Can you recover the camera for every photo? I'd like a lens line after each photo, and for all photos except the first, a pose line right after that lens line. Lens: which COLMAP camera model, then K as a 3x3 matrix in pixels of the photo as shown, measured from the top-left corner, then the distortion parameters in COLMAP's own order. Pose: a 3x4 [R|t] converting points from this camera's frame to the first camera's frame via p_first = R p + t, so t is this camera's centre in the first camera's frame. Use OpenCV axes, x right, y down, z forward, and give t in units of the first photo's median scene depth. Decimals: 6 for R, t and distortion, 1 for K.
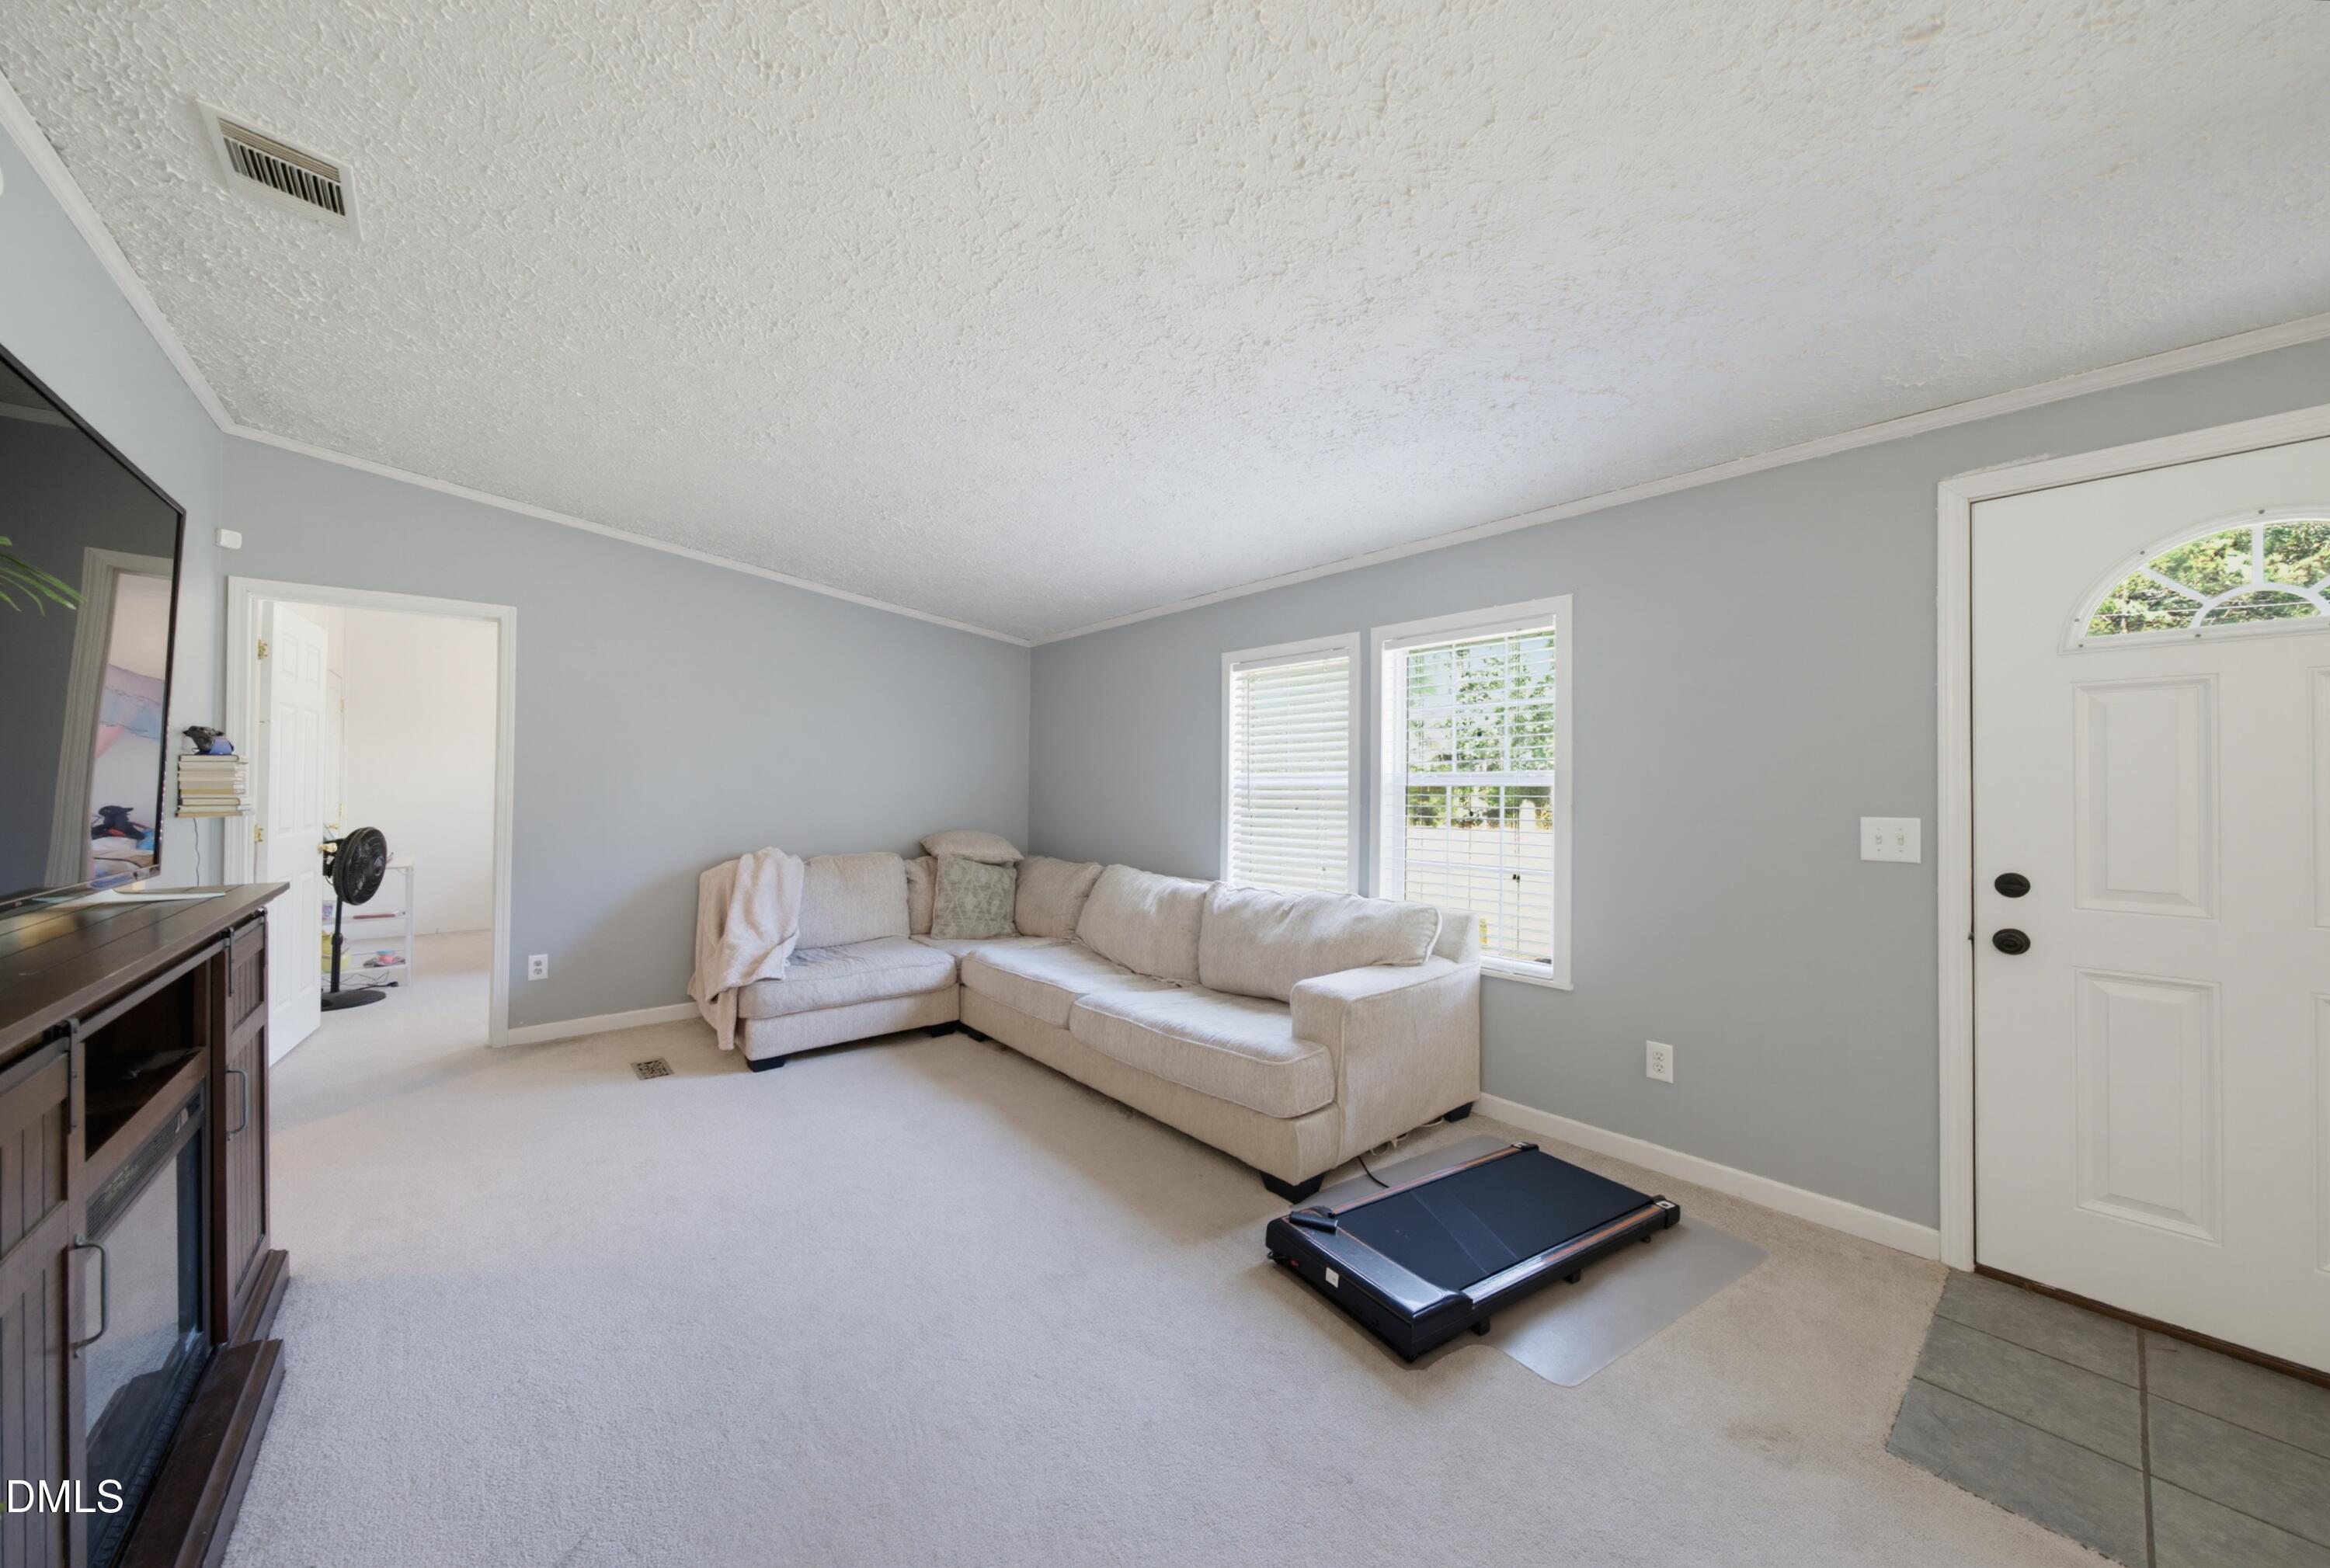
lens RADIAL K [[812.2, 0, 1152.3], [0, 812.2, 786.8], [0, 0, 1]] dist [-0.000722, 0.000175]
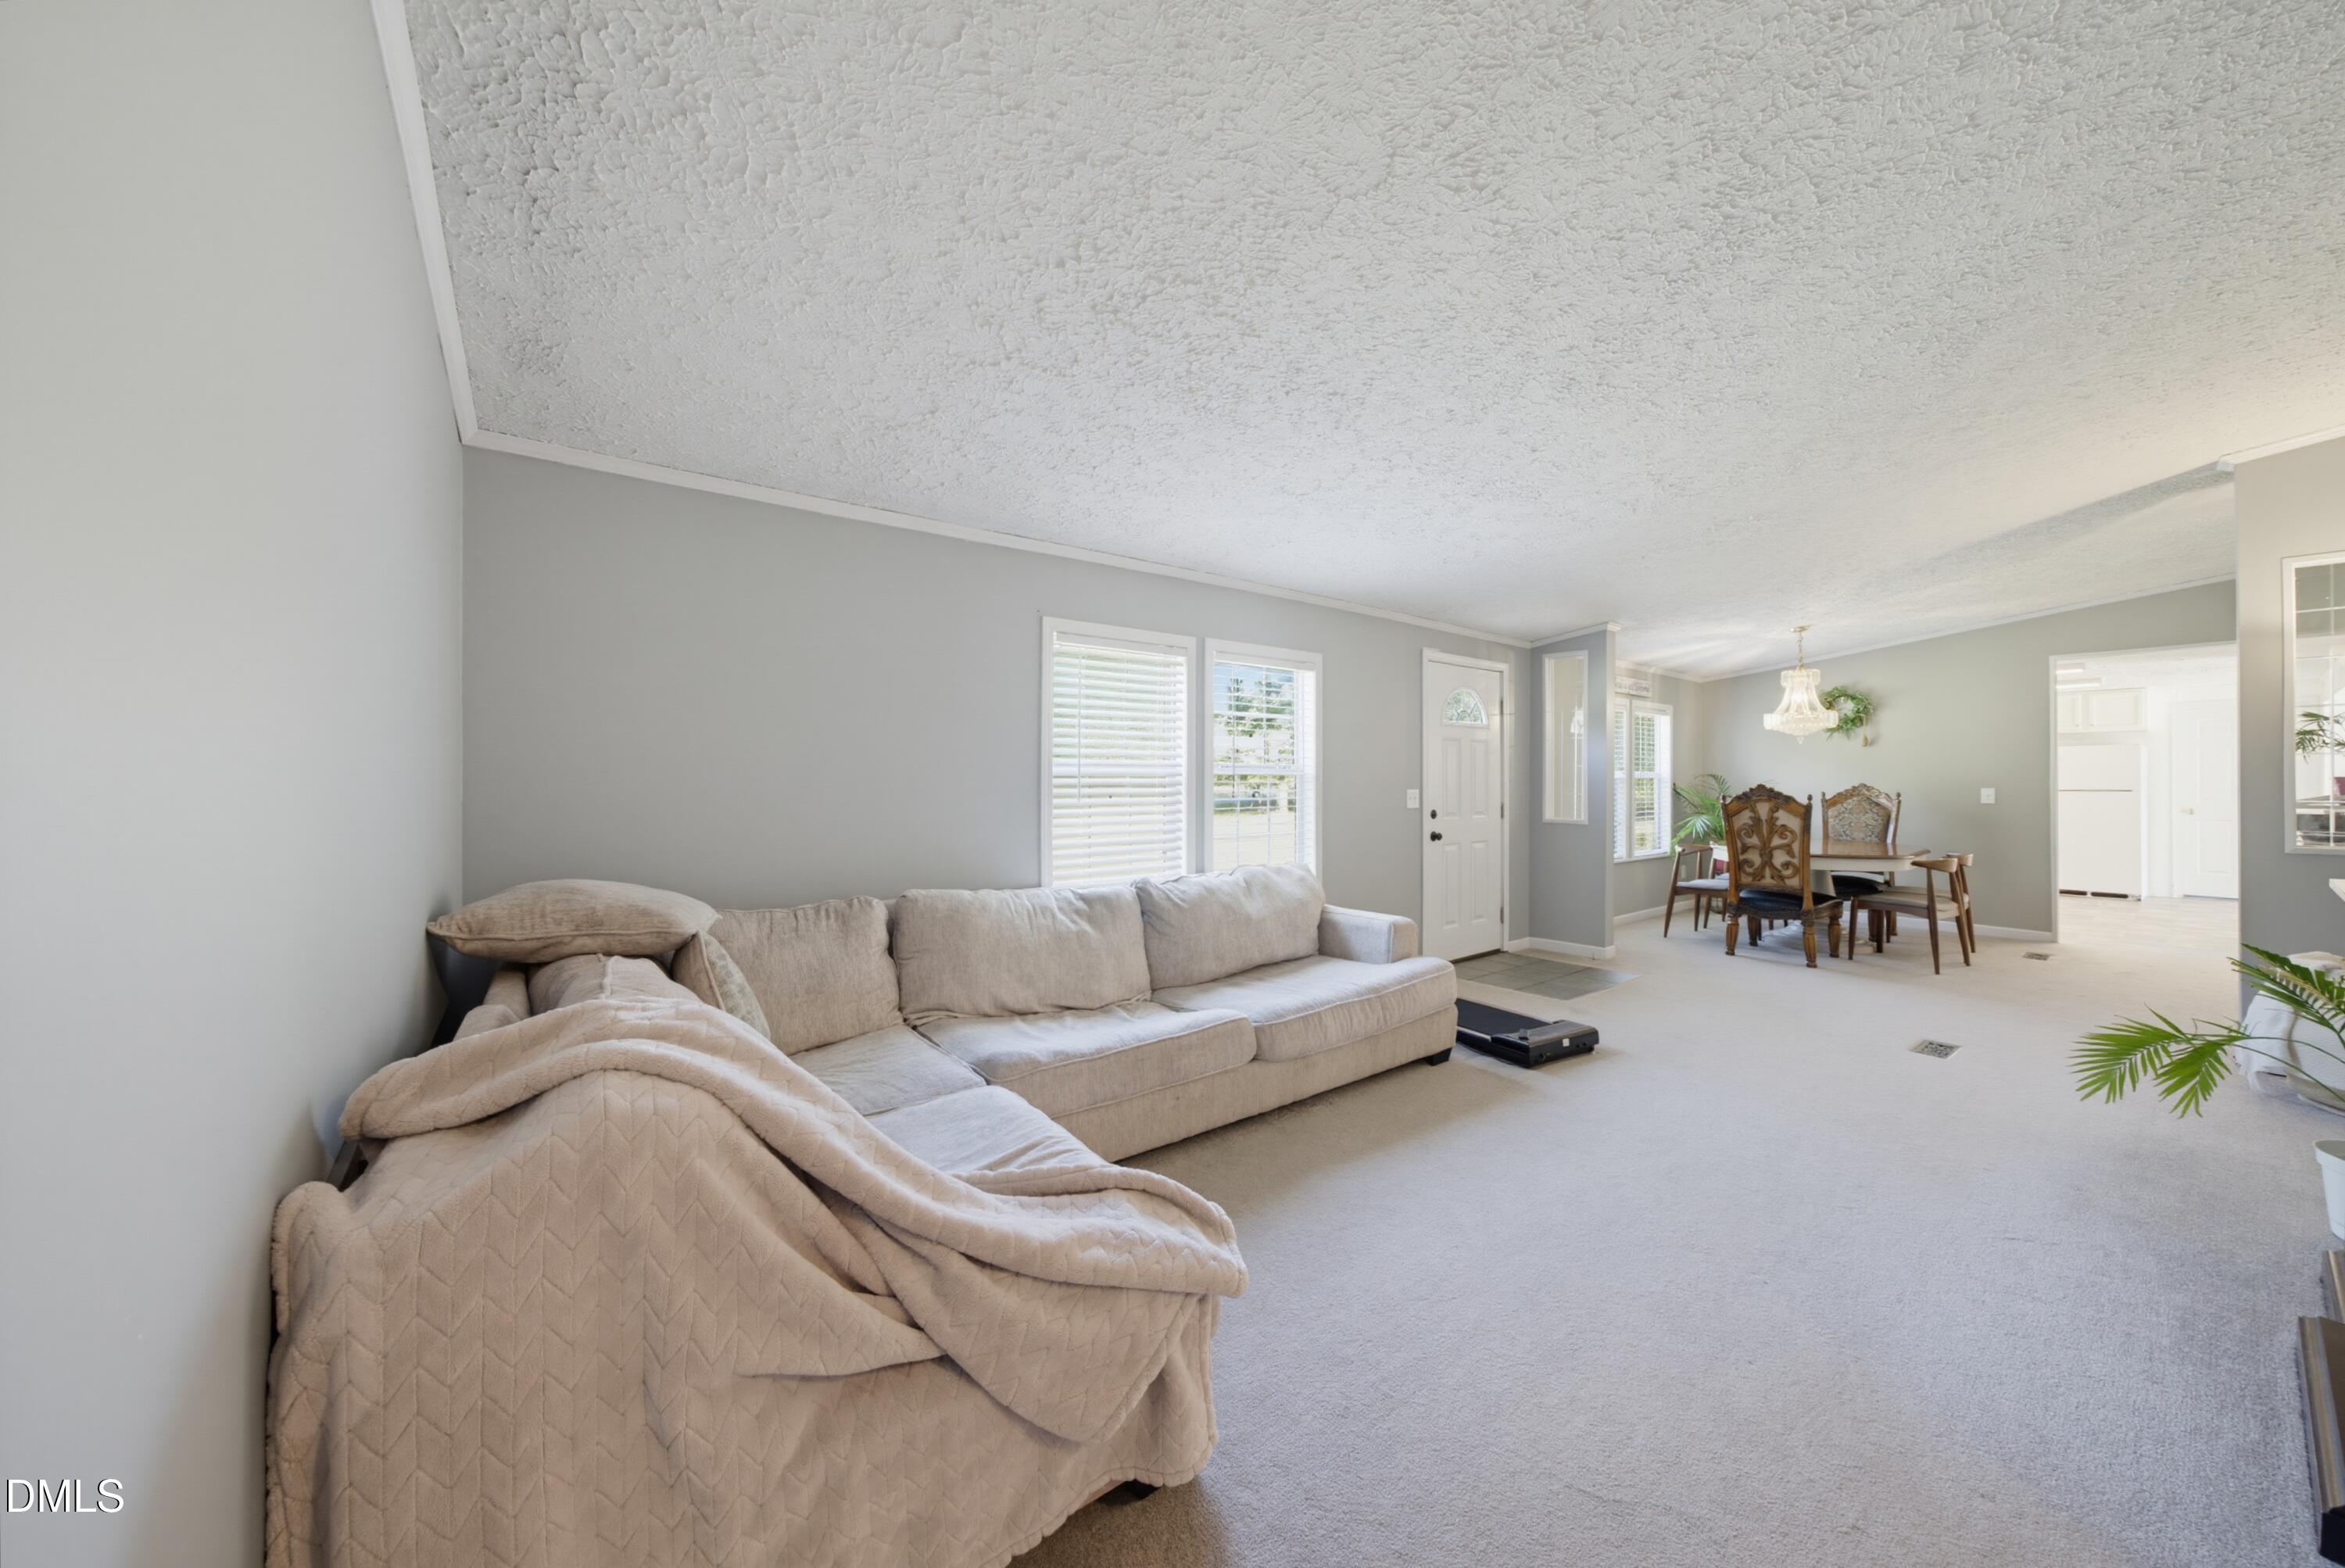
lens RADIAL K [[817.4, 0, 1159.8], [0, 817.4, 786.8], [0, 0, 1]] dist [-0.000722, 0.000175]
pose [[0.020529, -0.002930, 0.999785, -0.888432], [-0.000746, 0.999995, 0.002946, 0.014179], [-0.999789, -0.000806, 0.020526, 1.022307]]
